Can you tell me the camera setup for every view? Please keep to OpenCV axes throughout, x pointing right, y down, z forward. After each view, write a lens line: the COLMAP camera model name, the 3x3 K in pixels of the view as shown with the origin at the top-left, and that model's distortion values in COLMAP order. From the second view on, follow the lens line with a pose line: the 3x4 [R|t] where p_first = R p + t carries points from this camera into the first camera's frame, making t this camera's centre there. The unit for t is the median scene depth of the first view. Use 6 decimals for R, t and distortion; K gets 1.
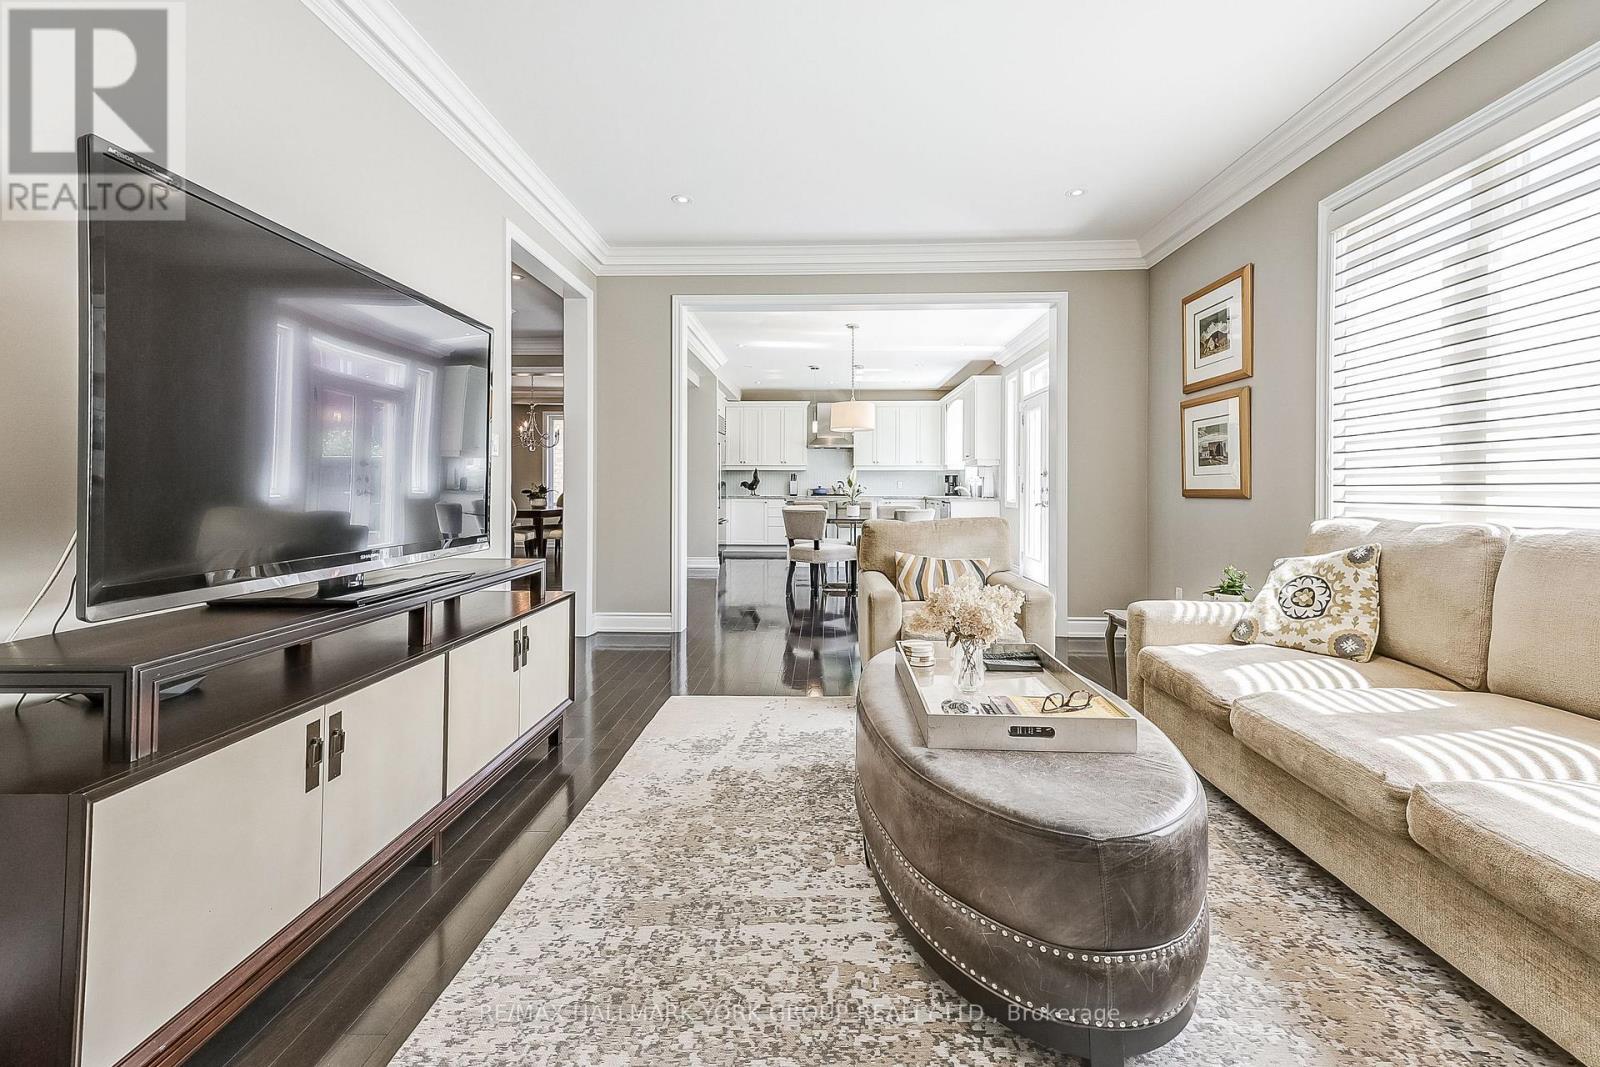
lens RADIAL K [[643.1, 0, 774.1], [0, 643.1, 479.5], [0, 0, 1]] dist [0.000080, -0.000046]
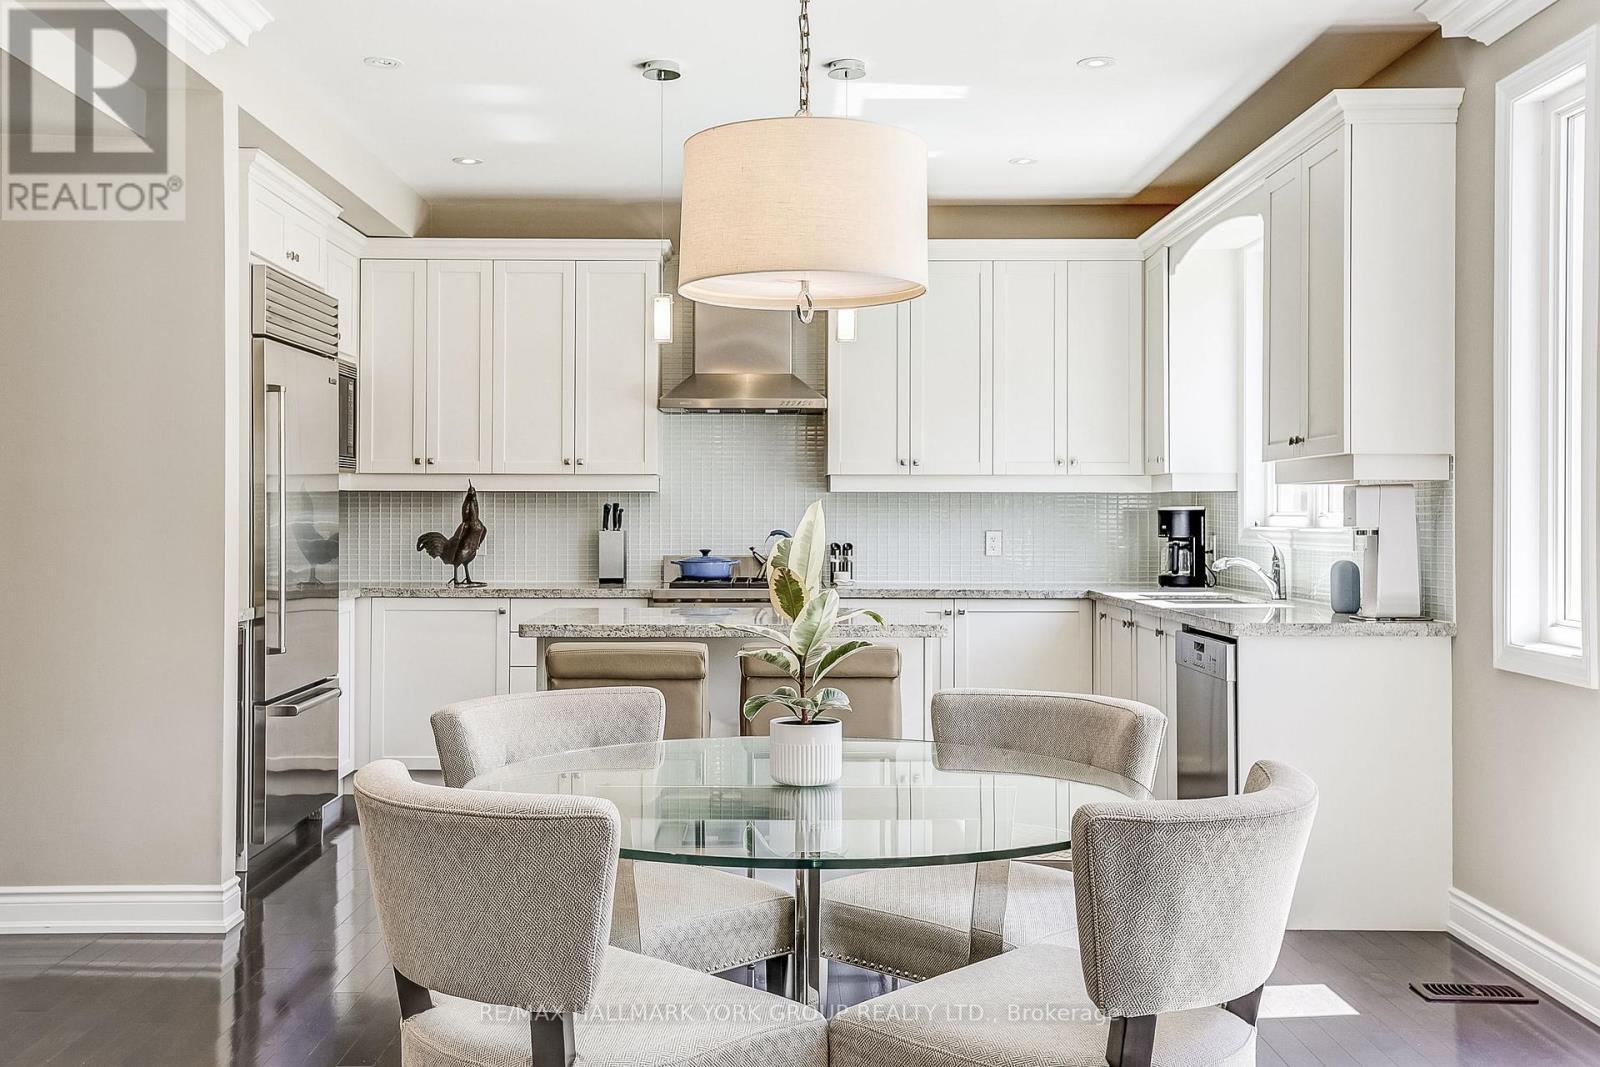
lens RADIAL K [[1553.0, 0, 762.2], [0, 1553.0, 504.4], [0, 0, 1]] dist [0.052277, 0.004371]
pose [[0.997483, 0.000148, 0.070903, 0.048737], [-0.000436, 0.999992, 0.004041, -0.011738], [-0.070902, -0.004061, 0.997475, 0.344987]]
